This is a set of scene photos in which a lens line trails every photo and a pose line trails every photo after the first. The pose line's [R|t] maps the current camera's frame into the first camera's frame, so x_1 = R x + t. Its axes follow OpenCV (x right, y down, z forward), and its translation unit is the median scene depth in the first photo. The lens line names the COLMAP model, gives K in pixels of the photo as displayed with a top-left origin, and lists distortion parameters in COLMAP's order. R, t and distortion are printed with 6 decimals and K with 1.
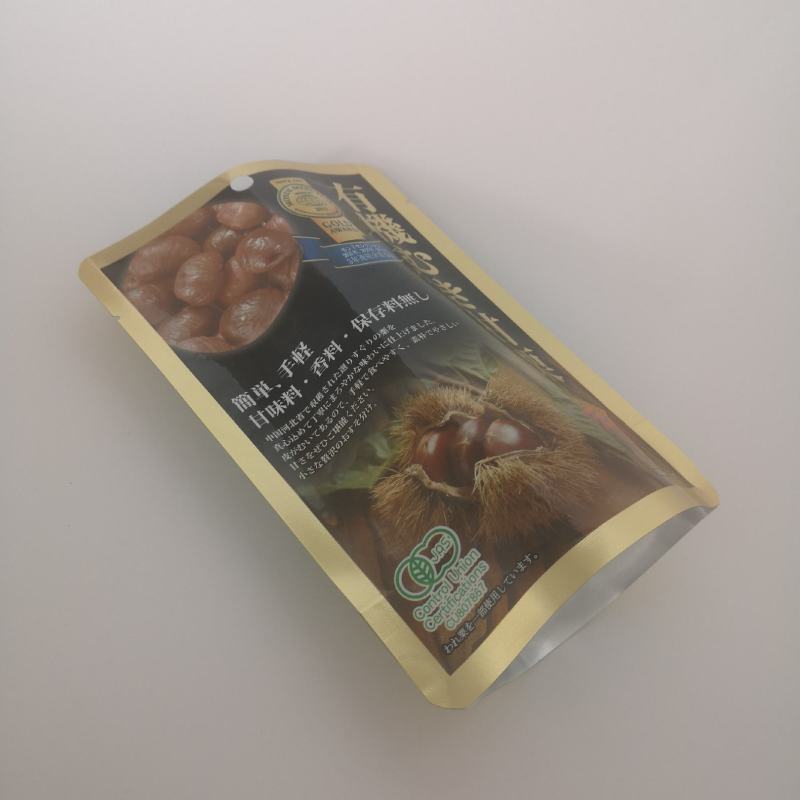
lens RADIAL K [[873.4, 0, 384.8], [0, 873.4, 377.0], [0, 0, 1]] dist [-0.006730, -0.029428]
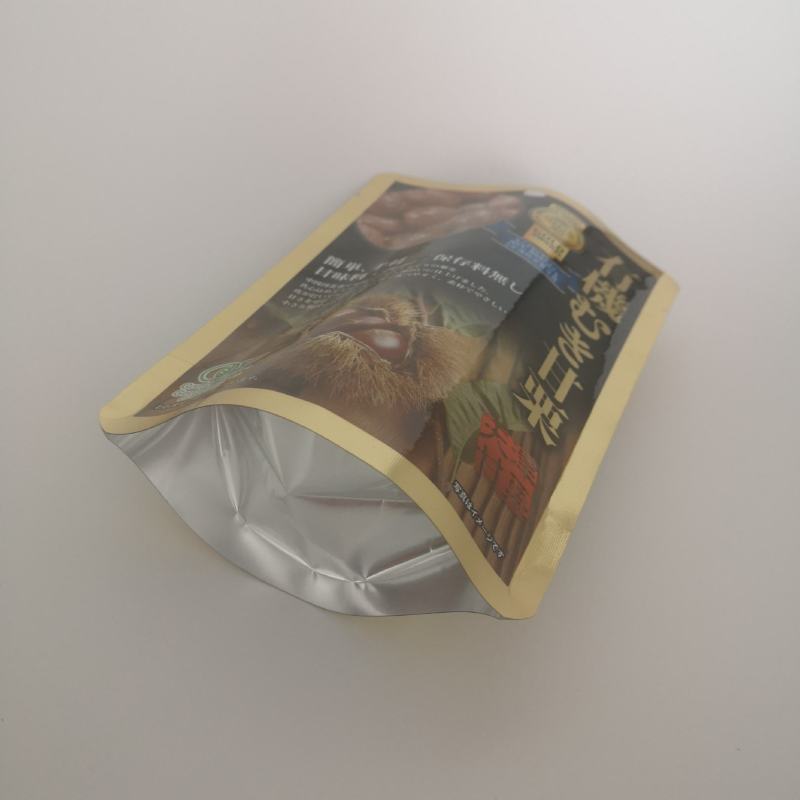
lens RADIAL K [[873.4, 0, 384.8], [0, 873.4, 377.0], [0, 0, 1]] dist [-0.006730, -0.029428]
pose [[0.477750, 0.514523, -0.712054, 0.739804], [-0.743497, 0.668553, -0.015757, 0.096942], [0.467939, 0.536938, 0.701948, 0.343524]]
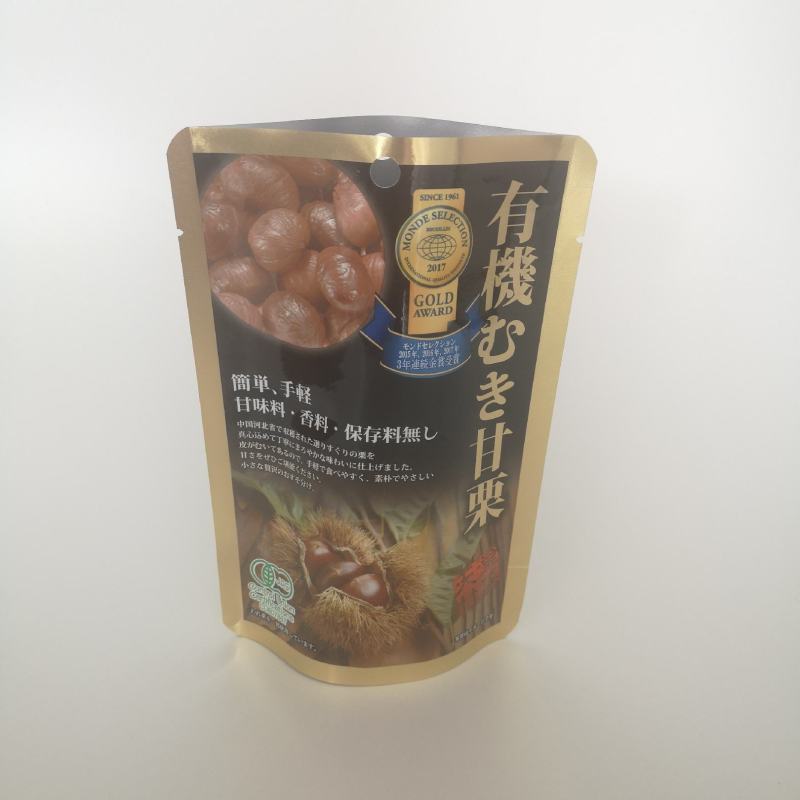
lens RADIAL K [[873.4, 0, 384.8], [0, 873.4, 377.0], [0, 0, 1]] dist [-0.006730, -0.029428]
pose [[0.771476, 0.605311, 0.196019, -0.245438], [-0.429576, 0.268271, 0.862261, -1.005396], [0.469350, -0.749419, 0.466992, 0.594580]]
